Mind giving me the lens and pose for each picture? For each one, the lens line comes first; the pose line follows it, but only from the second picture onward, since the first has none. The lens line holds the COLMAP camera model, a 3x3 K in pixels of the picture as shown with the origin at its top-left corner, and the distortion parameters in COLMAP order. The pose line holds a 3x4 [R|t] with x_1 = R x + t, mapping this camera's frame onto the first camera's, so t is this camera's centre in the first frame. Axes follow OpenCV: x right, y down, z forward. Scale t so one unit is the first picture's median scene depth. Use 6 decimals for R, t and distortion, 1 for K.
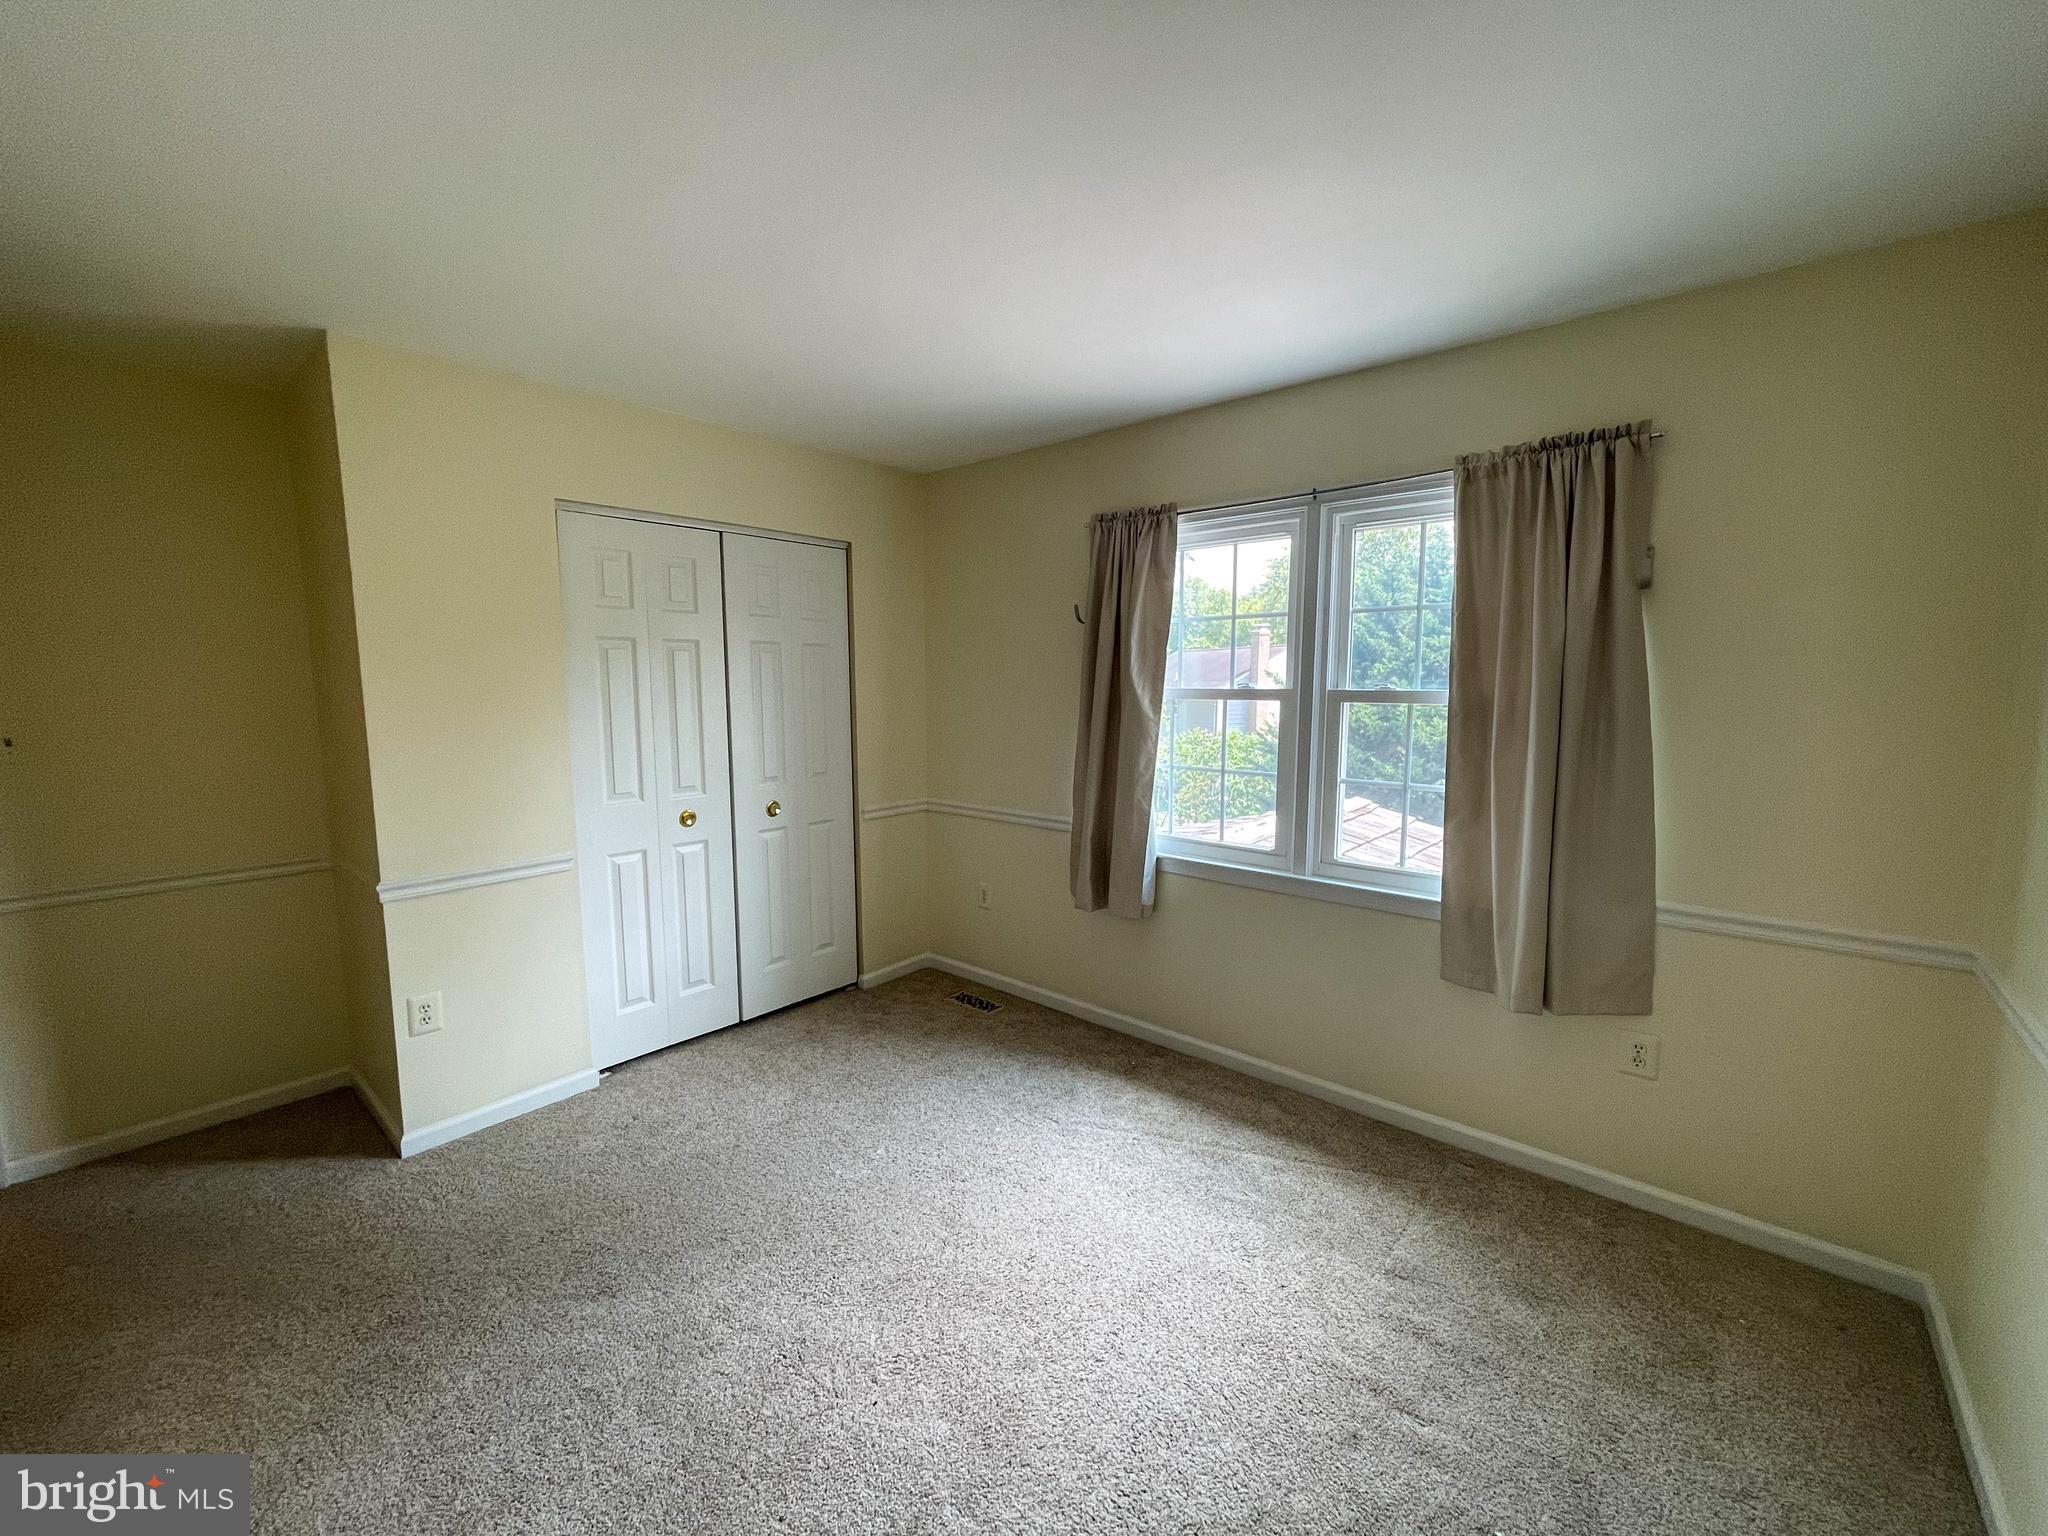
lens RADIAL K [[828.3, 0, 1019.1], [0, 828.3, 771.0], [0, 0, 1]] dist [0.001792, 0.000506]
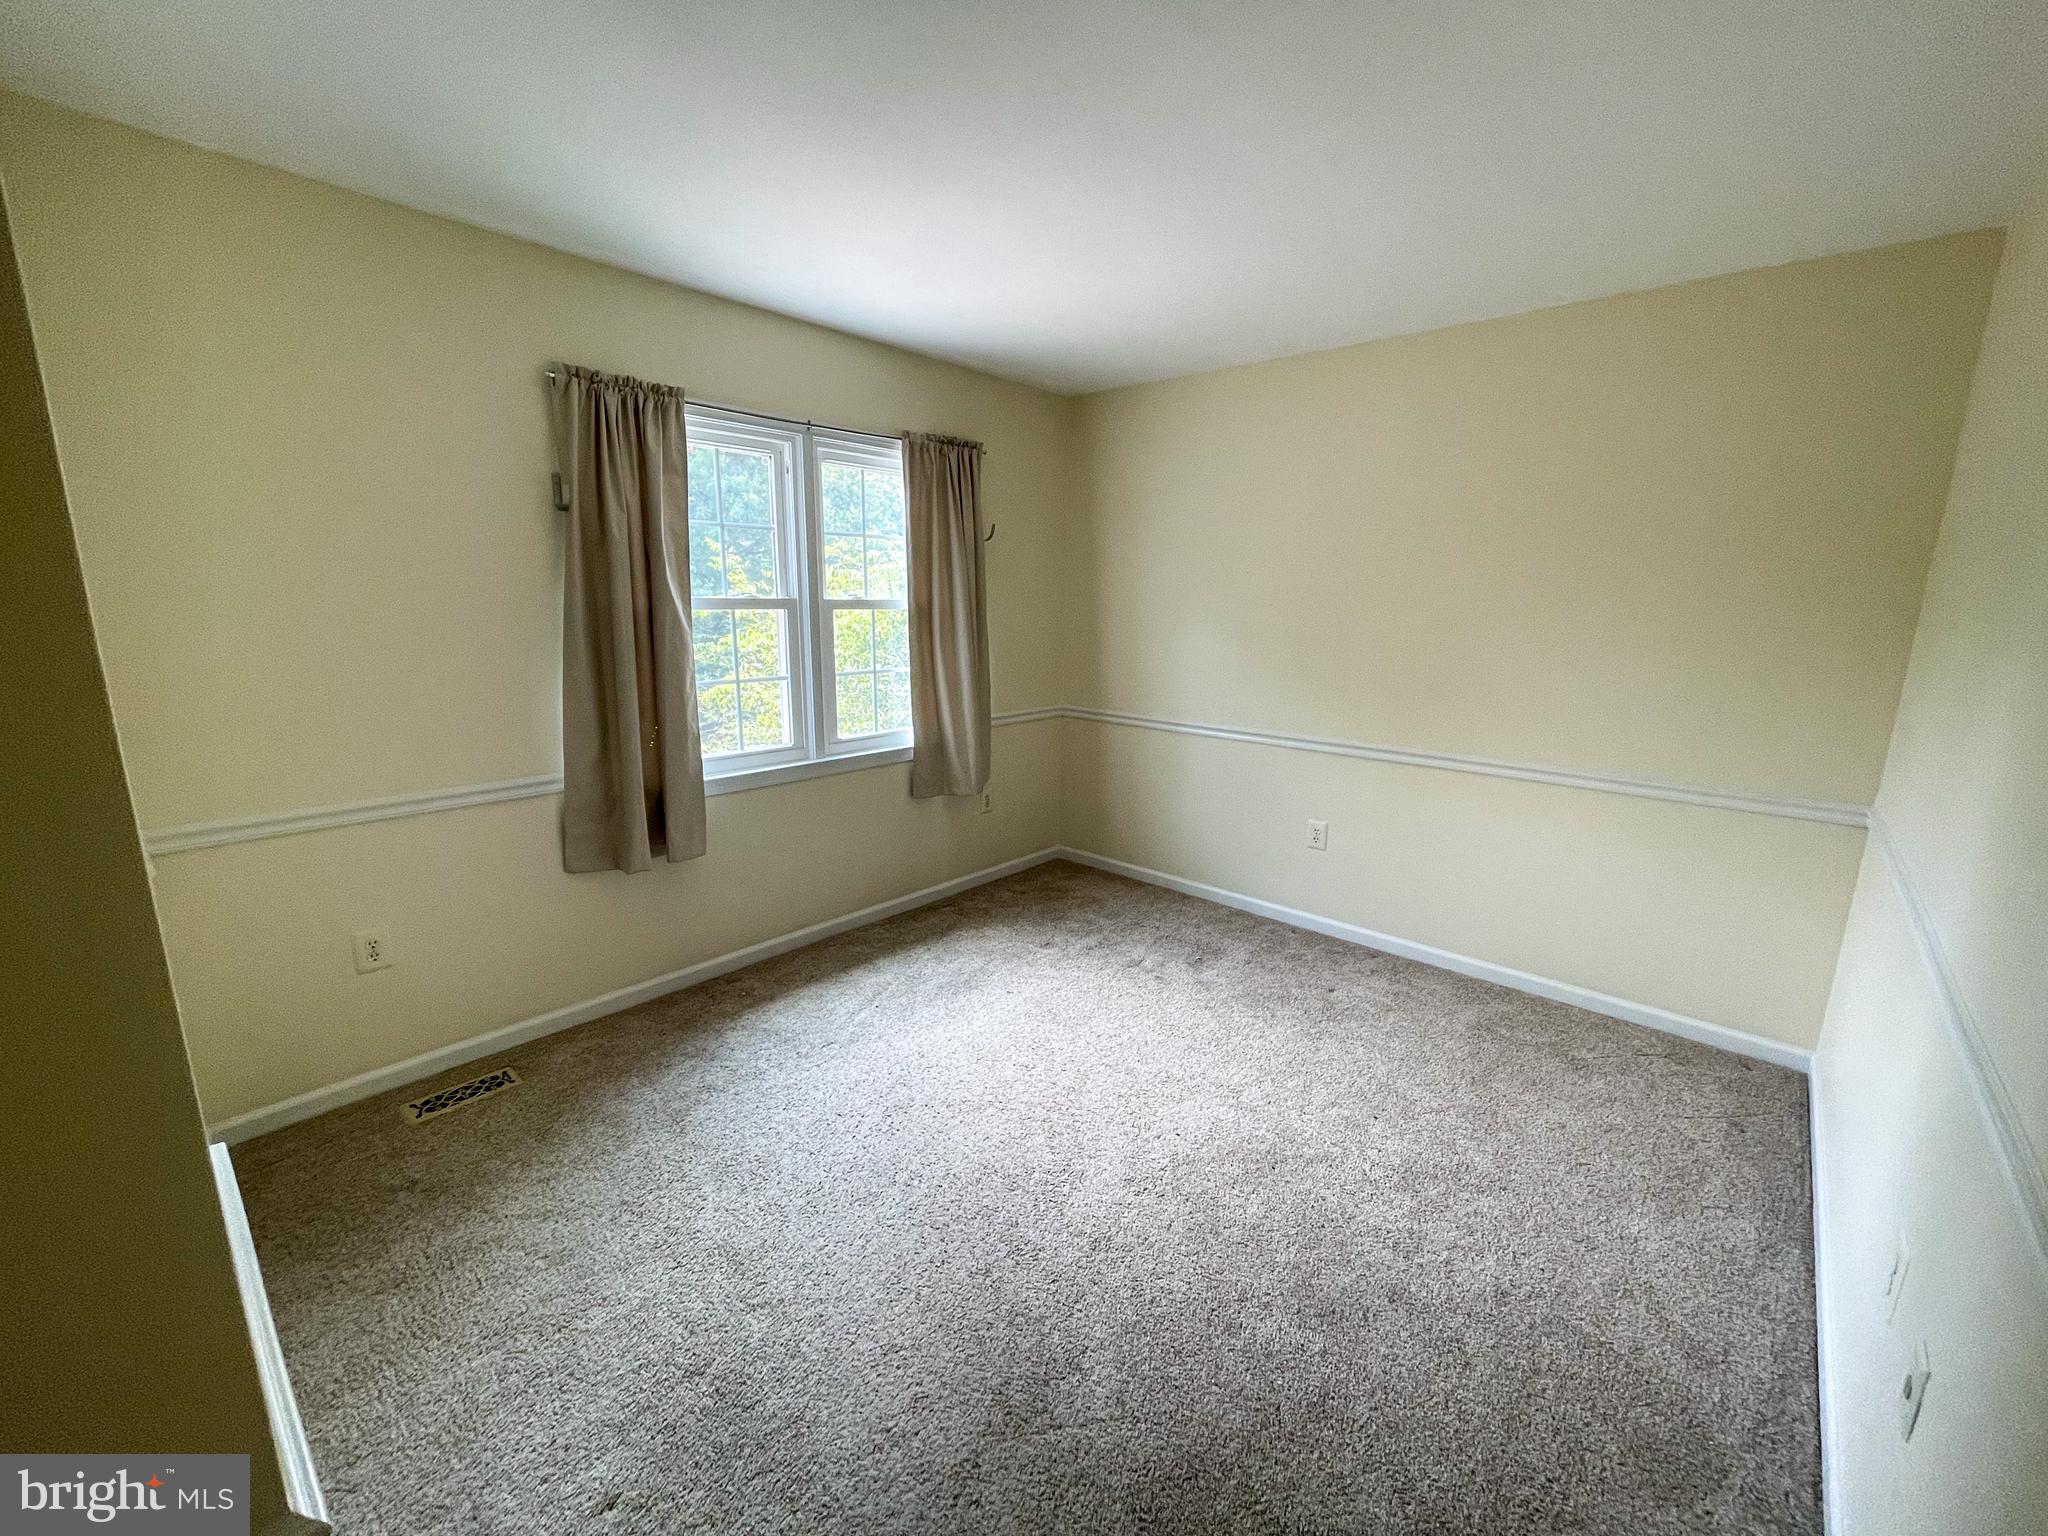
lens RADIAL K [[828.3, 0, 1019.1], [0, 828.3, 771.0], [0, 0, 1]] dist [0.001792, 0.000506]
pose [[0.019329, -0.209967, 0.977517, -0.762443], [0.101851, 0.973027, 0.206989, -0.068736], [-0.994612, 0.095561, 0.040193, 0.632244]]
